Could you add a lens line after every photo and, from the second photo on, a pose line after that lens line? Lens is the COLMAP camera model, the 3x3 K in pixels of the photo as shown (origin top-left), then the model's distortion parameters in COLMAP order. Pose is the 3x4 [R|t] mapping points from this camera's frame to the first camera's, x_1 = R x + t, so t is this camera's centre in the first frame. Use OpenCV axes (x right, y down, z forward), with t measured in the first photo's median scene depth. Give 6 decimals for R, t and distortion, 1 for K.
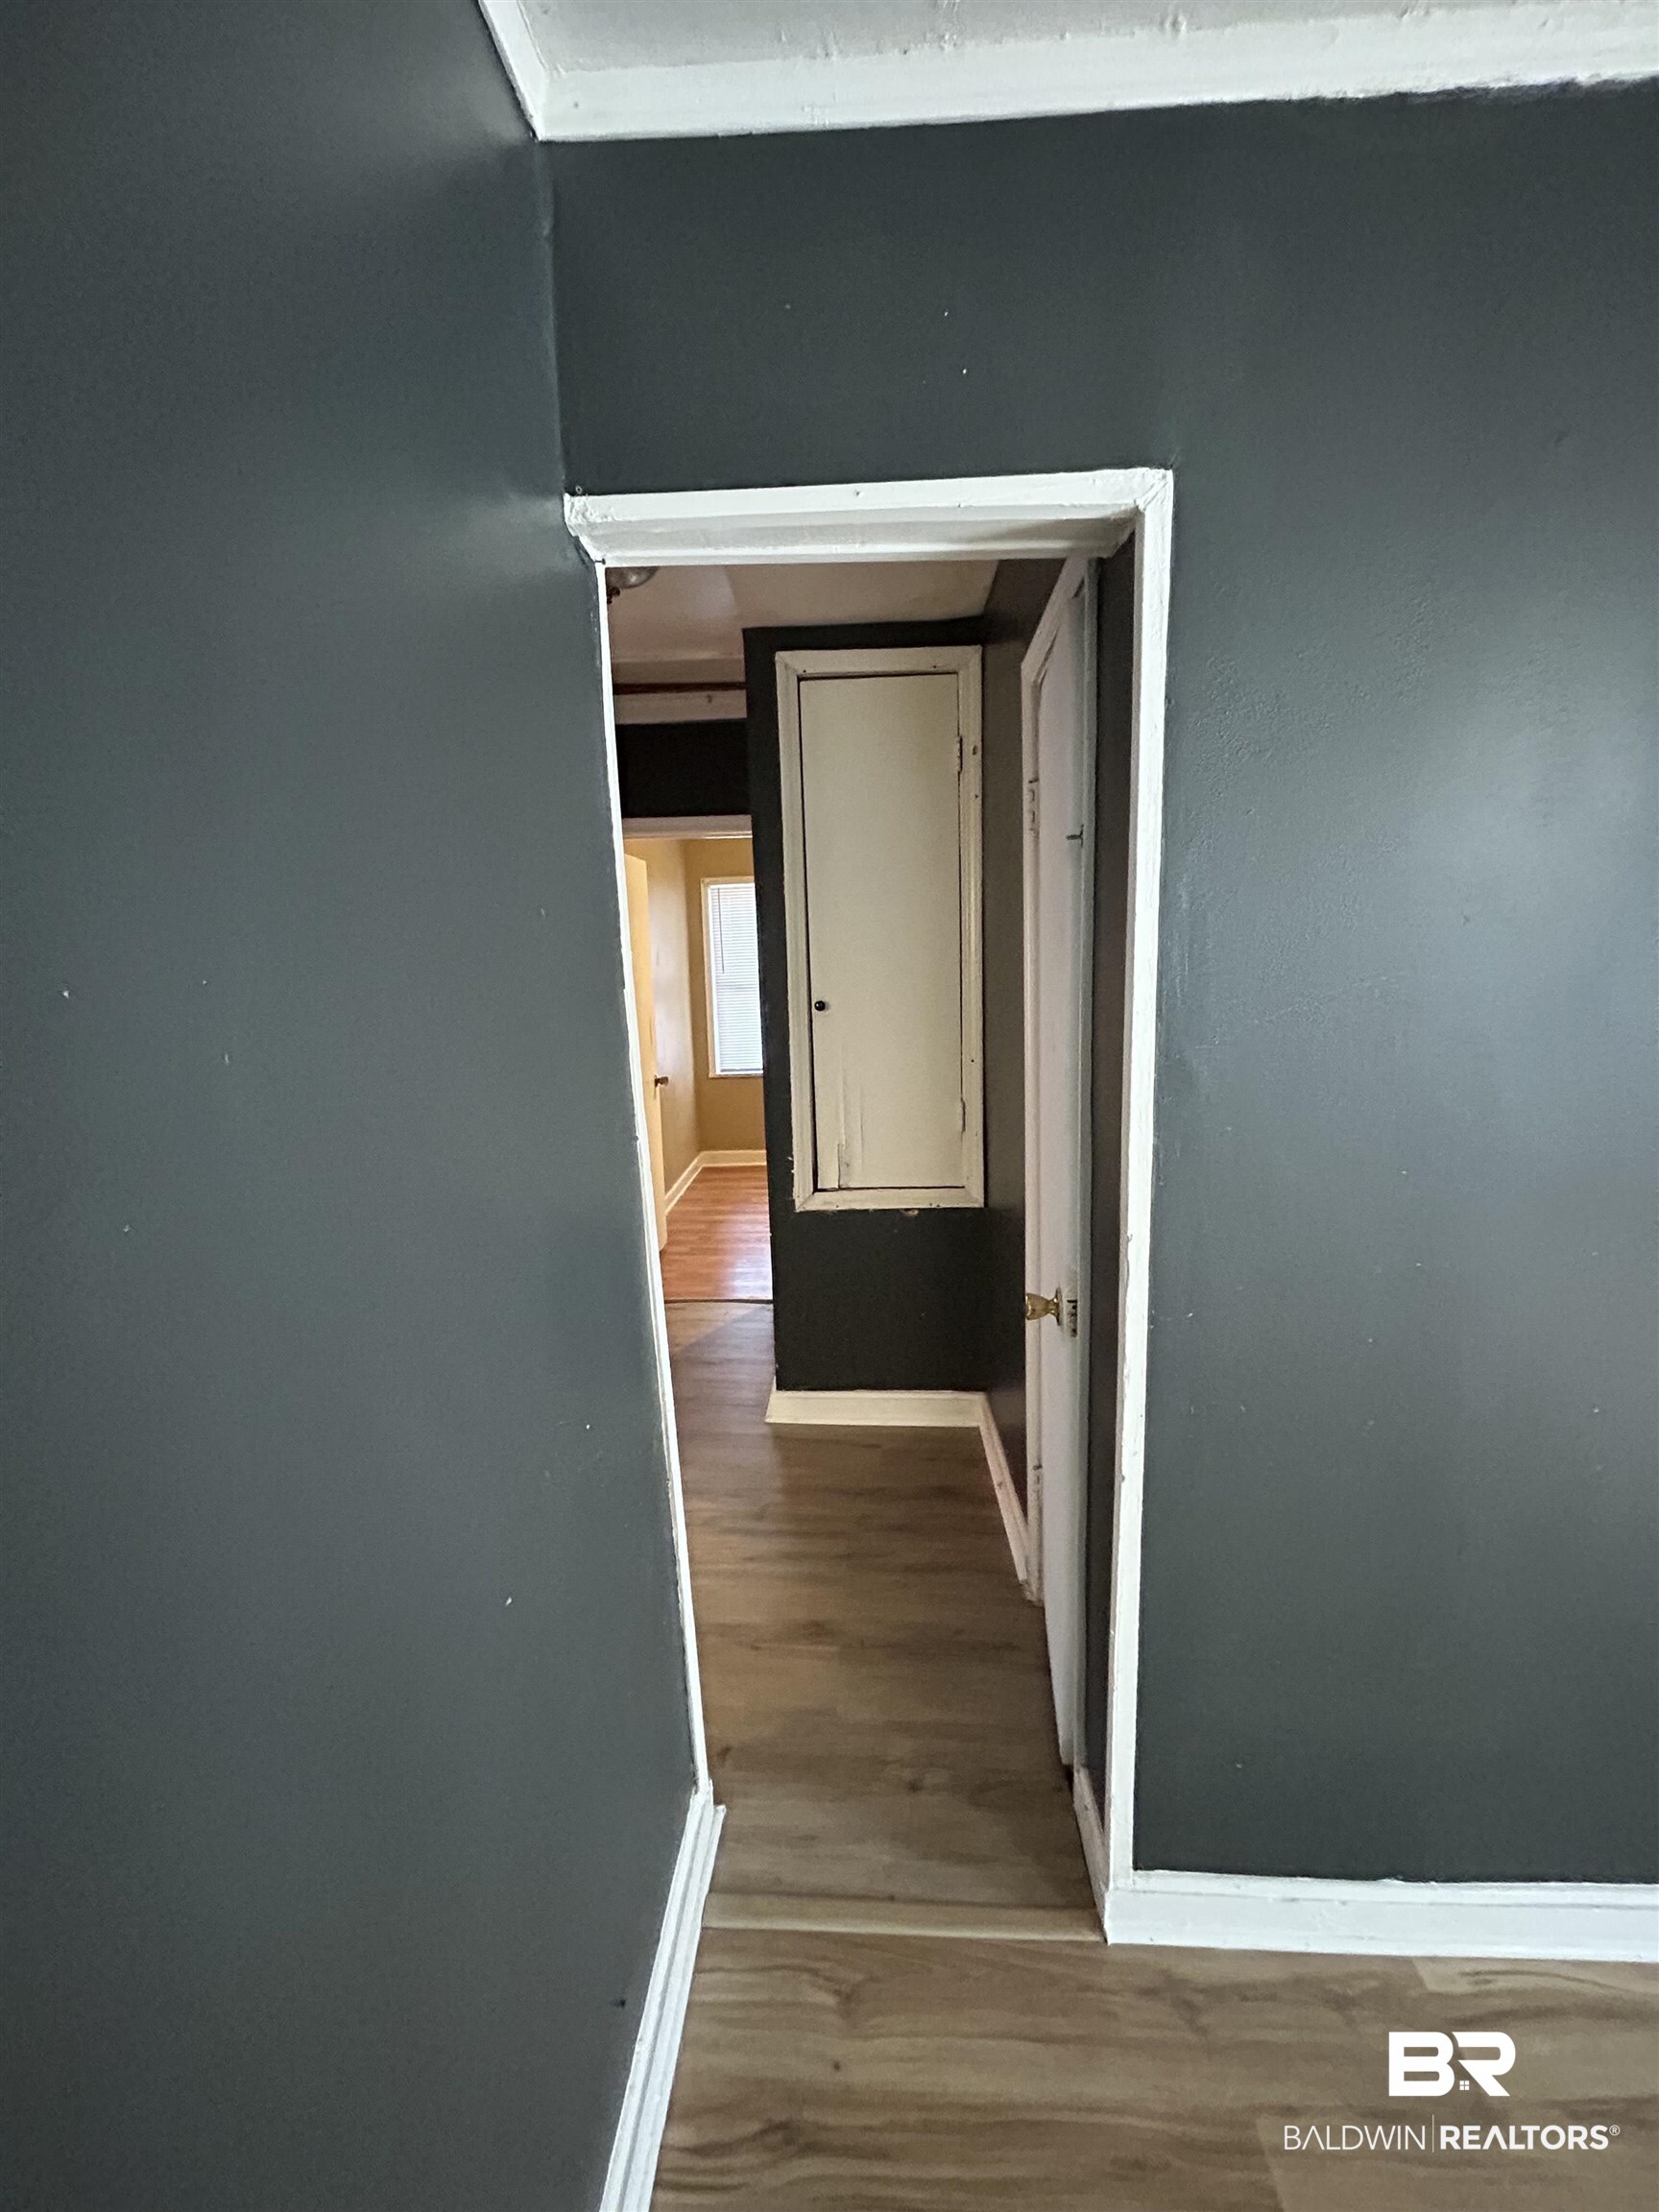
lens RADIAL K [[893.0, 0, 829.5], [0, 893.0, 1106.0], [0, 0, 1]] dist [-0.000274, -0.000233]
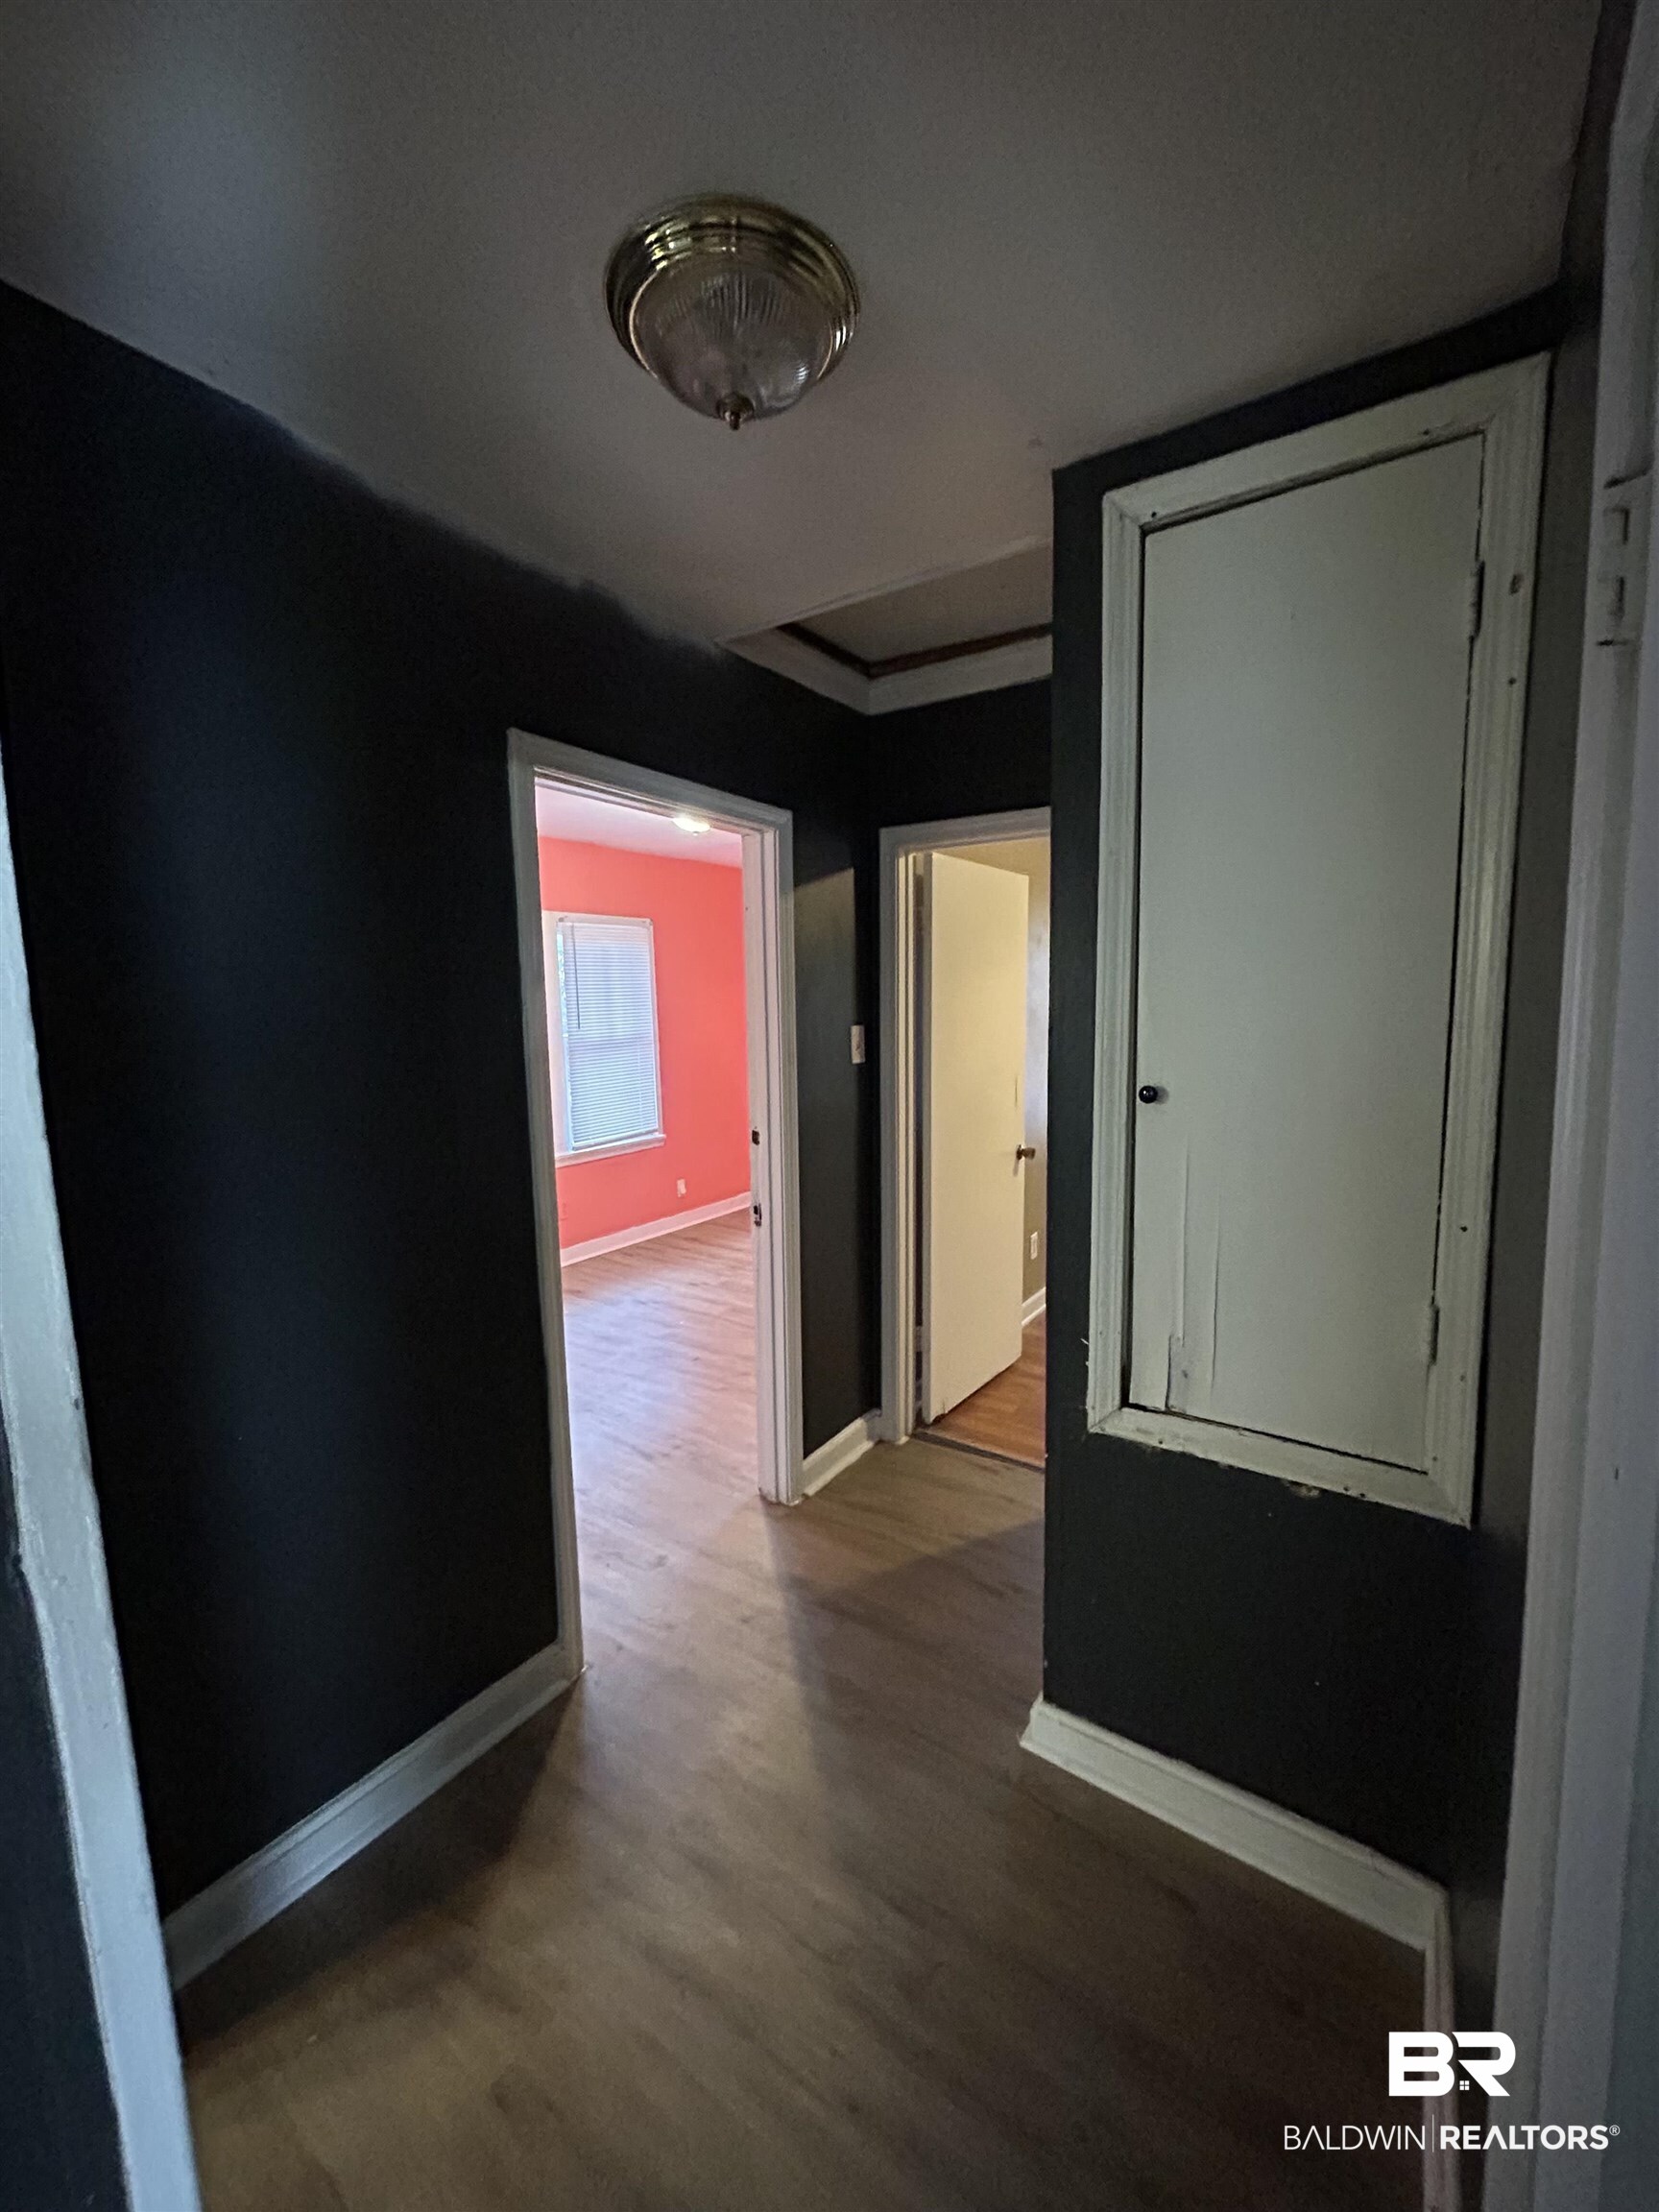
lens RADIAL K [[885.7, 0, 829.5], [0, 885.7, 1106.0], [0, 0, 1]] dist [0.000624, -0.000181]
pose [[0.852917, 0.073723, -0.516815, 0.106575], [-0.090656, 0.995854, -0.007556, -0.079678], [0.514115, 0.053297, 0.856064, 0.392215]]
